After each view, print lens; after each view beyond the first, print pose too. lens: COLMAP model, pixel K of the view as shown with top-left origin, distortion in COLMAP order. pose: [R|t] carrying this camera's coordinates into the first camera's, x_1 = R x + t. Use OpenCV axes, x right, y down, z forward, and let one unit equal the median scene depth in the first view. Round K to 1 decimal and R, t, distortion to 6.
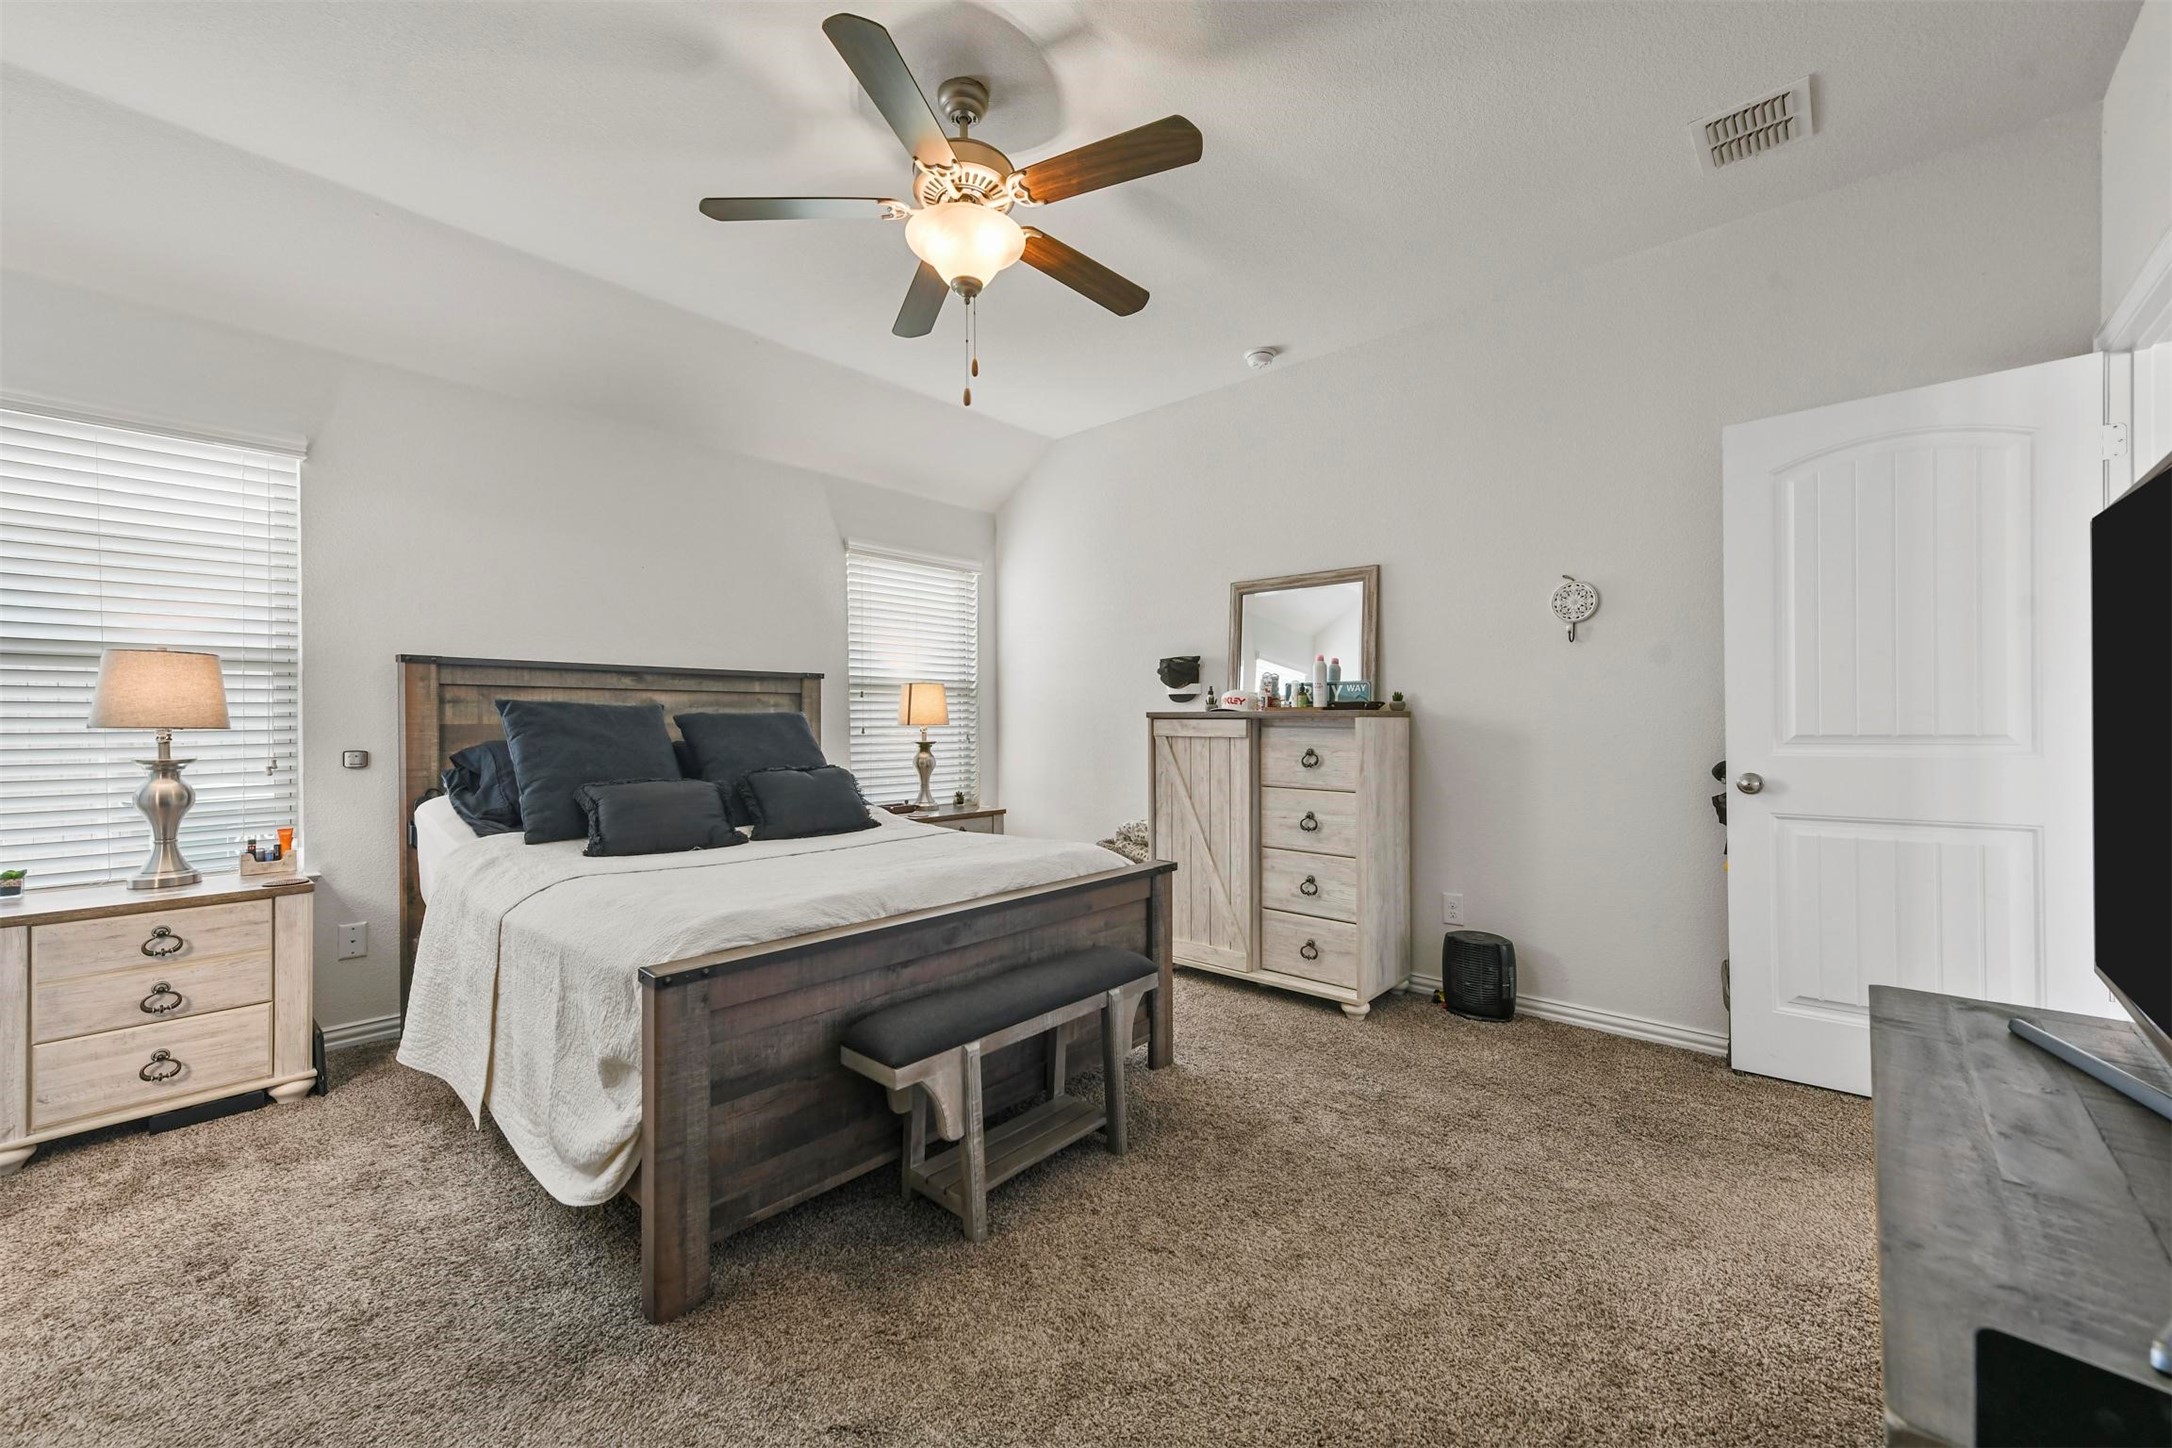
lens RADIAL K [[850.6, 0, 1085.0], [0, 850.6, 716.1], [0, 0, 1]] dist [0.015908, -0.000129]
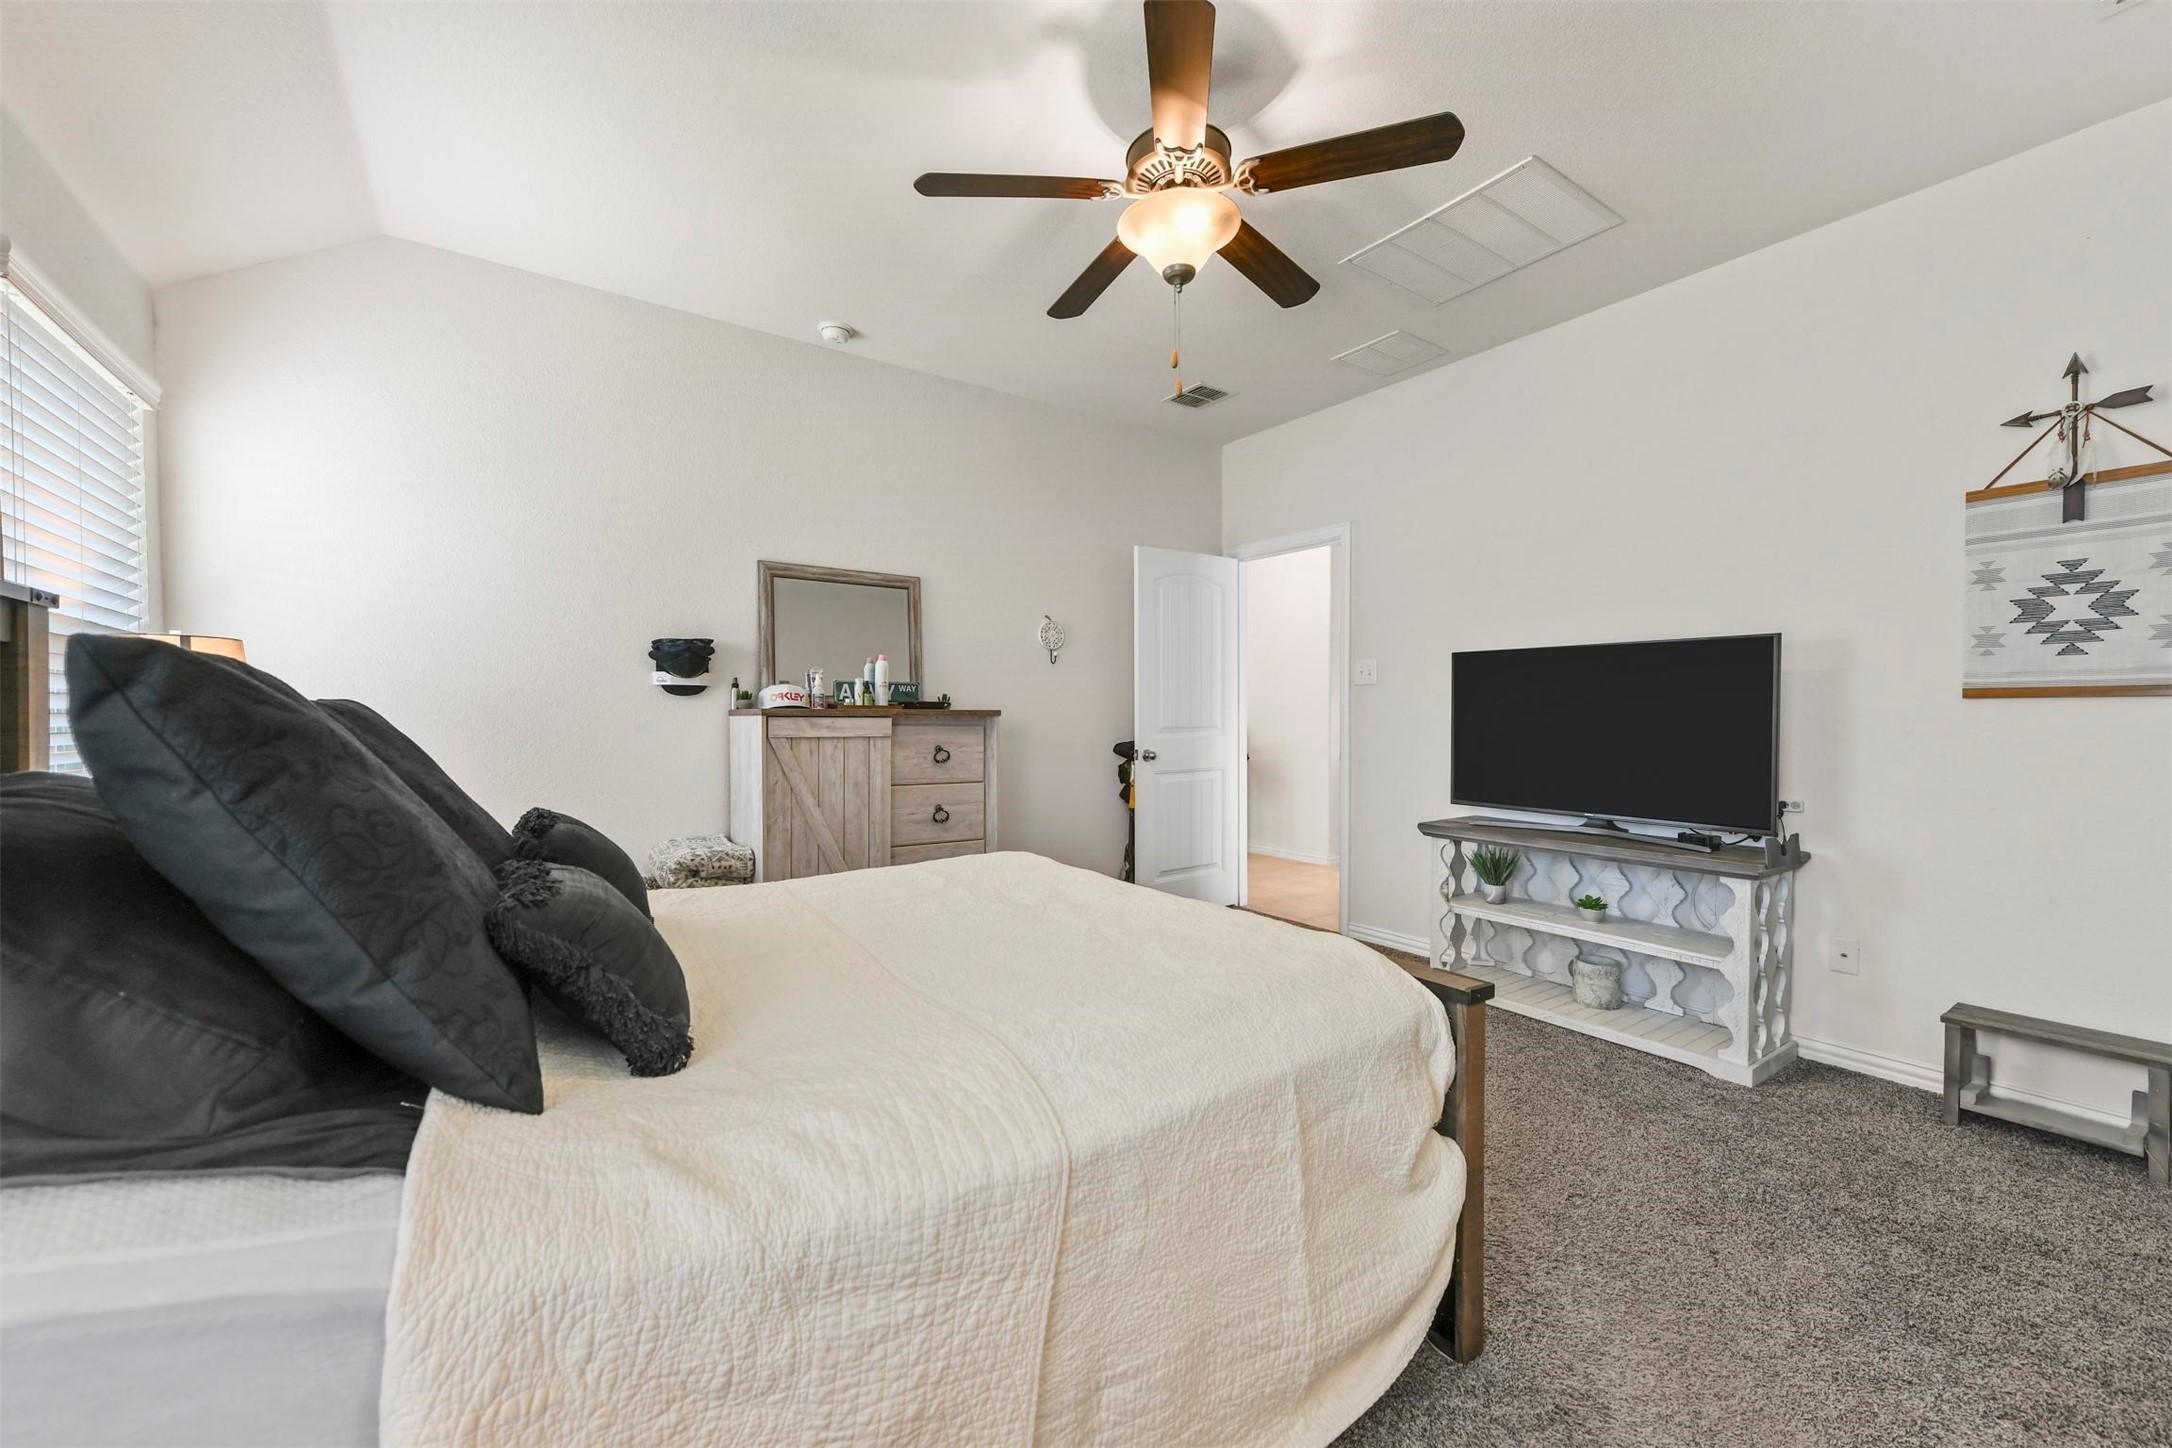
lens RADIAL K [[850.6, 0, 1087.6], [0, 850.6, 728.0], [0, 0, 1]] dist [0.015908, -0.000129]
pose [[0.217183, -0.011755, 0.976060, -0.736821], [-0.006735, 0.999886, 0.013541, 0.000711], [-0.976108, -0.009514, 0.217079, 0.586754]]
